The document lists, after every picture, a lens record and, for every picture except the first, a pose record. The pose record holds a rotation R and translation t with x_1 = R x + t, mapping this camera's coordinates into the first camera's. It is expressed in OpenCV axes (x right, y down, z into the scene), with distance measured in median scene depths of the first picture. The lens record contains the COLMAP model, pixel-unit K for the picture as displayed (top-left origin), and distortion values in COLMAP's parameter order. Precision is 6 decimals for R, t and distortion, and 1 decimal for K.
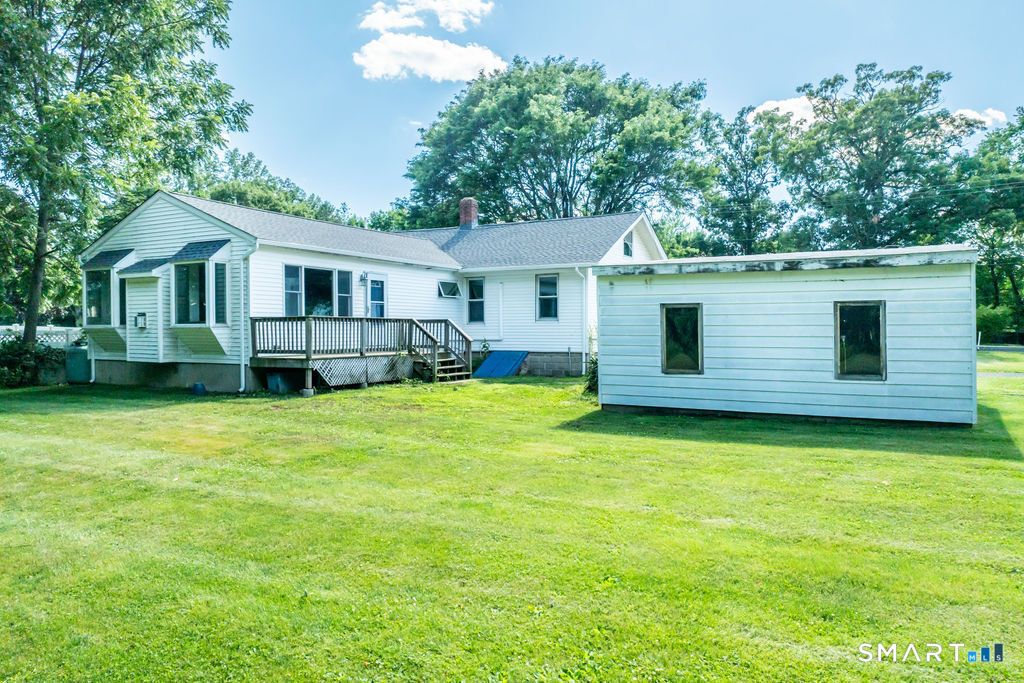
lens RADIAL K [[722.3, 0, 512.0], [0, 722.3, 341.5], [0, 0, 1]] dist [-0.025150, 0.005053]
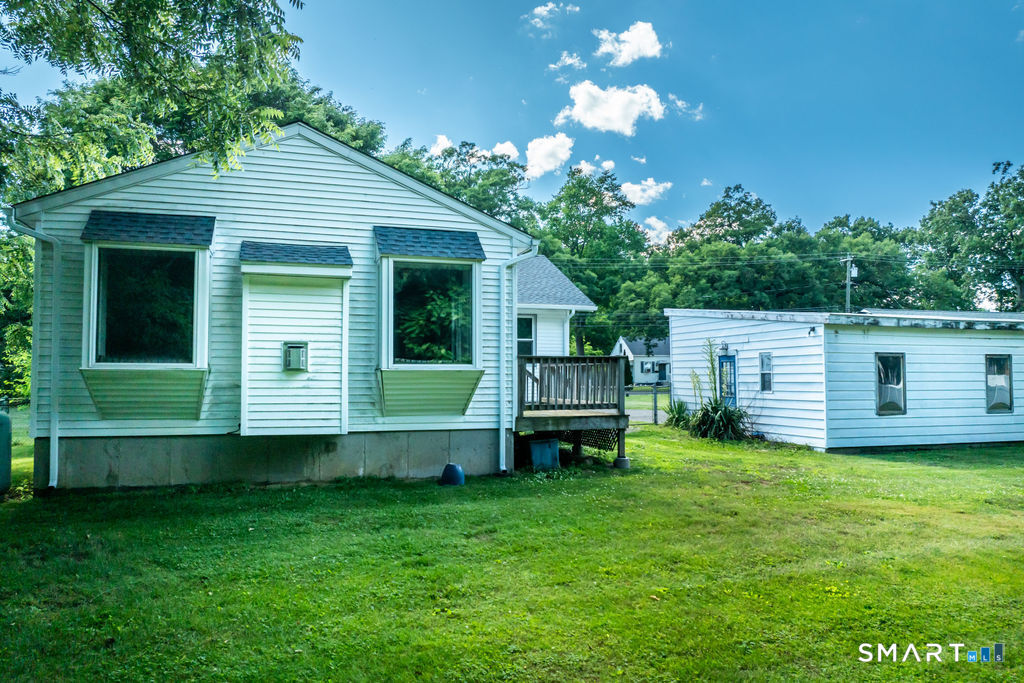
lens RADIAL K [[722.3, 0, 512.0], [0, 722.3, 341.5], [0, 0, 1]] dist [-0.025150, 0.005053]
pose [[0.687002, 0.037033, 0.725711, -0.993099], [0.010495, 0.998091, -0.060868, -0.007615], [-0.726580, 0.049433, 0.685302, 0.654823]]
